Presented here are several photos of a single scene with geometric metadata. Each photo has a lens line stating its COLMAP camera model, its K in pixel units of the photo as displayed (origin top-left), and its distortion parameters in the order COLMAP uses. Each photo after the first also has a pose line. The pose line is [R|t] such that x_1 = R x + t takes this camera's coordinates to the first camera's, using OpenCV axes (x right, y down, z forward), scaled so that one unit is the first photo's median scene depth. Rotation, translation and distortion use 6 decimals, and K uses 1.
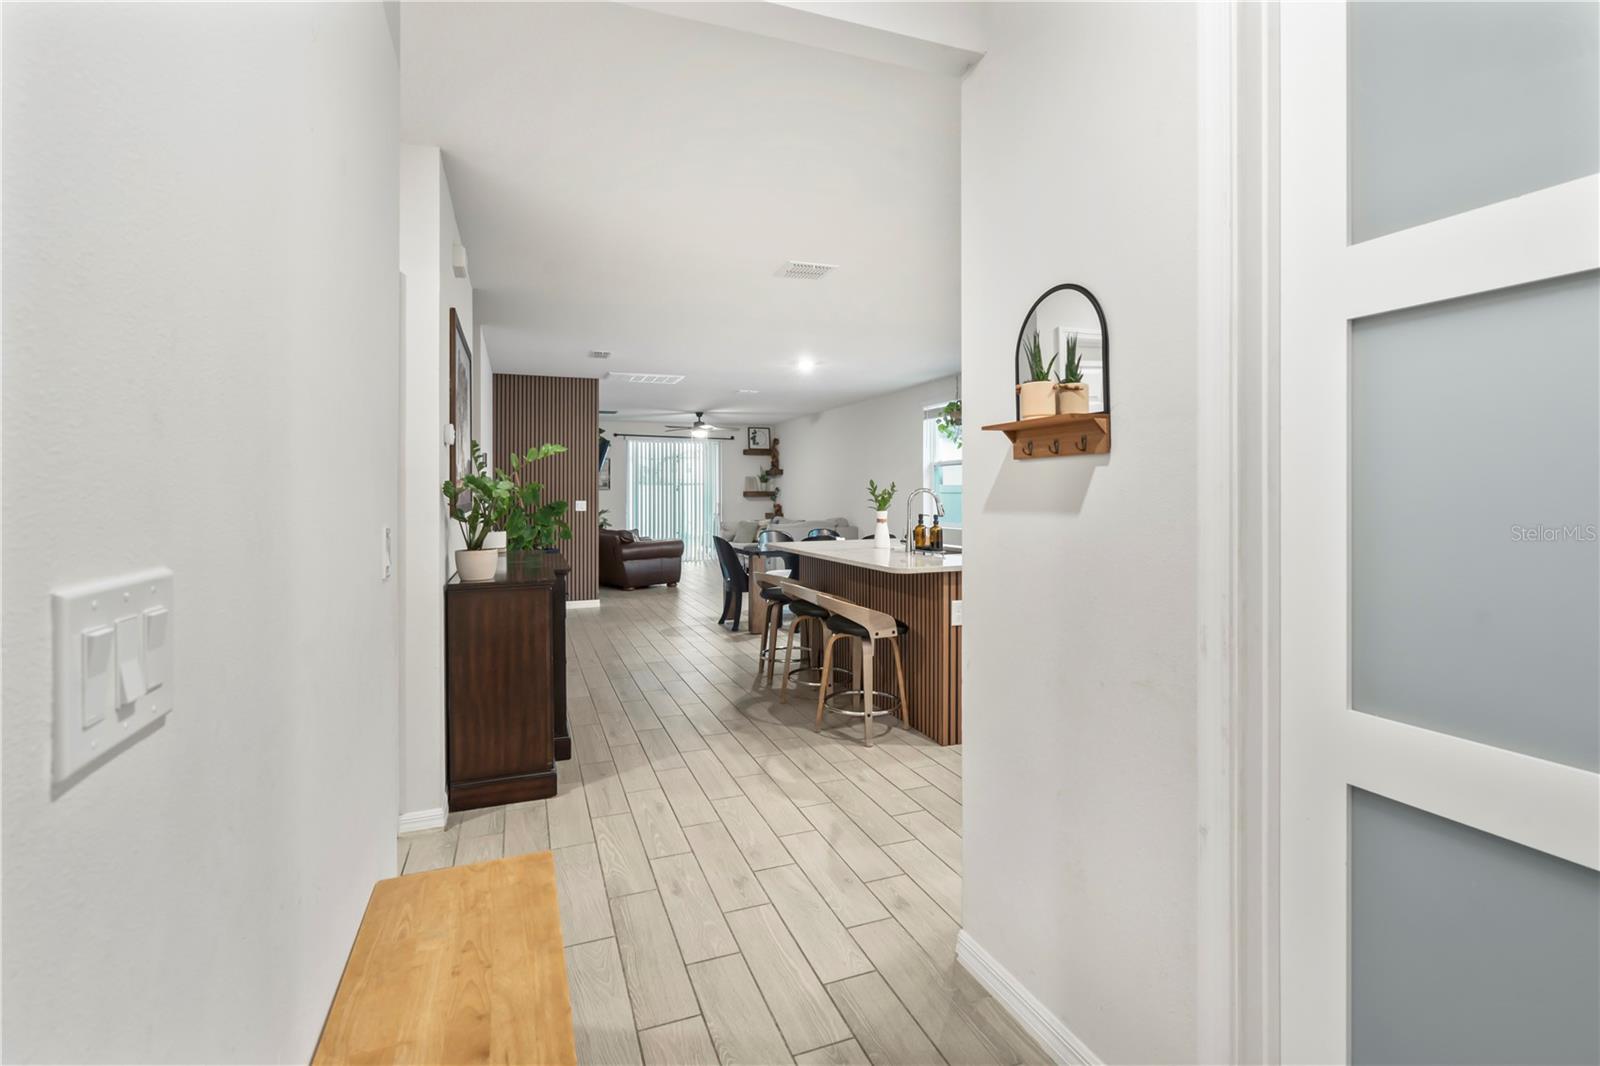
lens RADIAL K [[731.3, 0, 796.2], [0, 731.3, 476.7], [0, 0, 1]] dist [-0.004627, 0.001347]
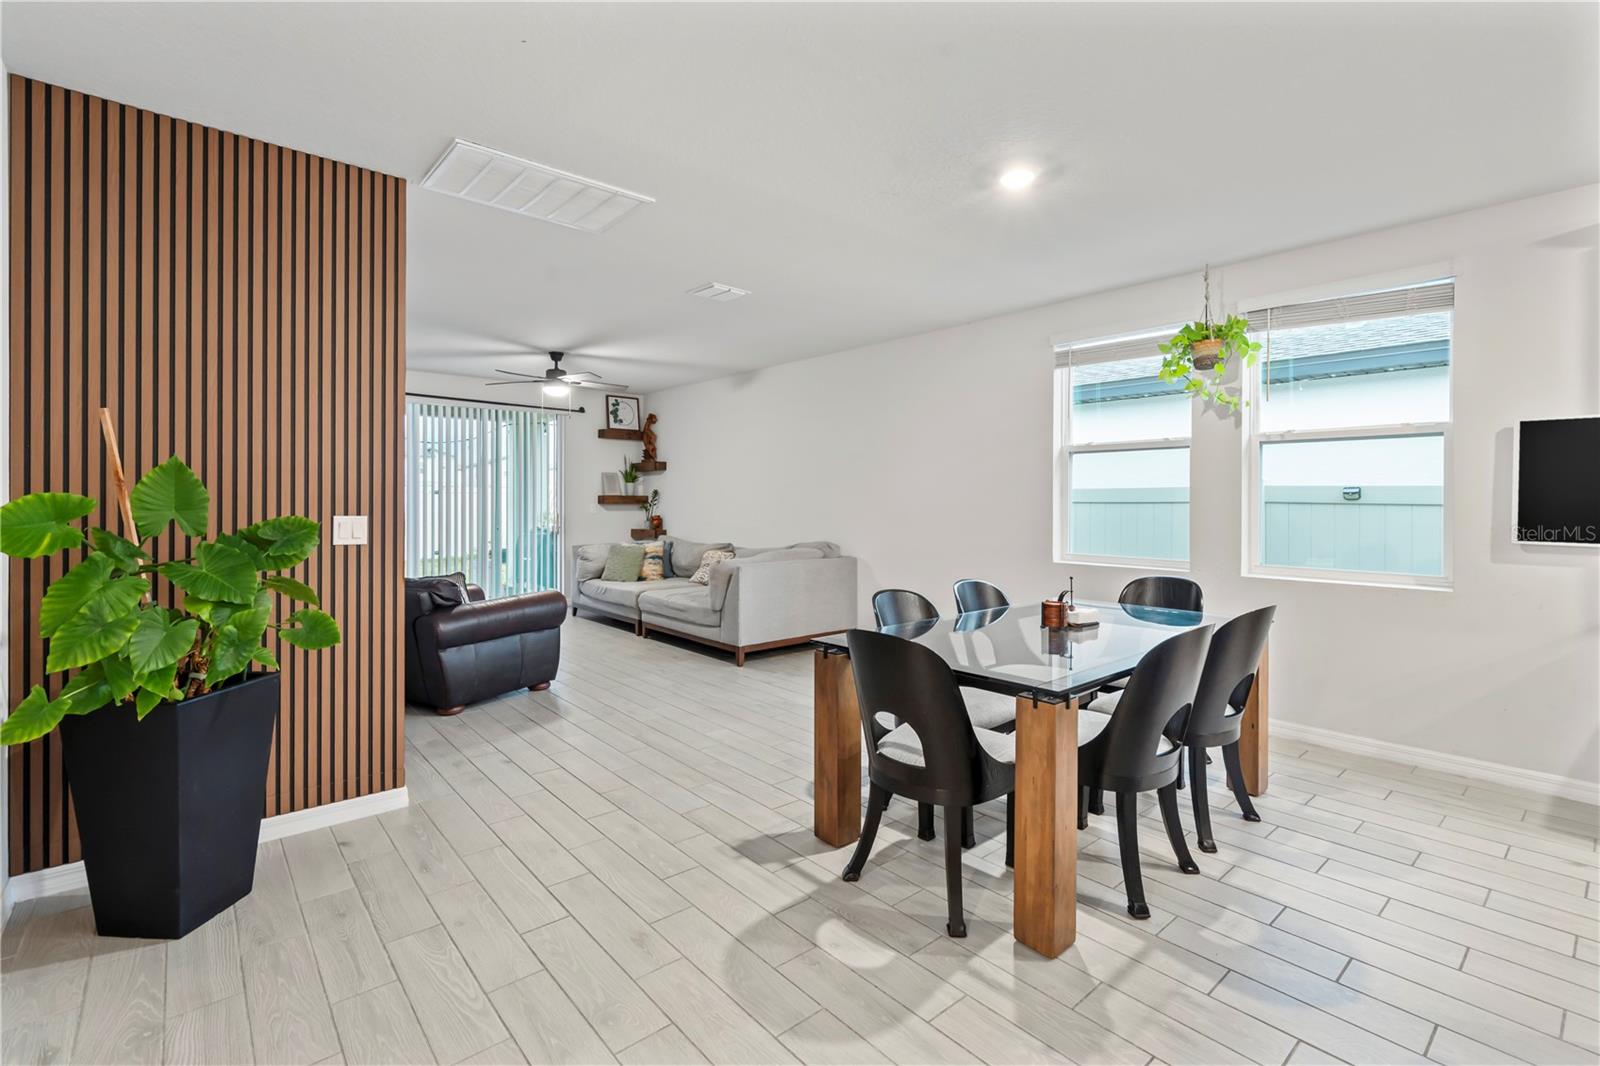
lens RADIAL K [[731.3, 0, 803.4], [0, 731.3, 501.8], [0, 0, 1]] dist [-0.004627, 0.001347]
pose [[0.940228, 0.007919, 0.340454, -0.207673], [-0.016416, 0.999621, 0.022084, 0.014753], [-0.340150, -0.026353, 0.940002, 0.592731]]
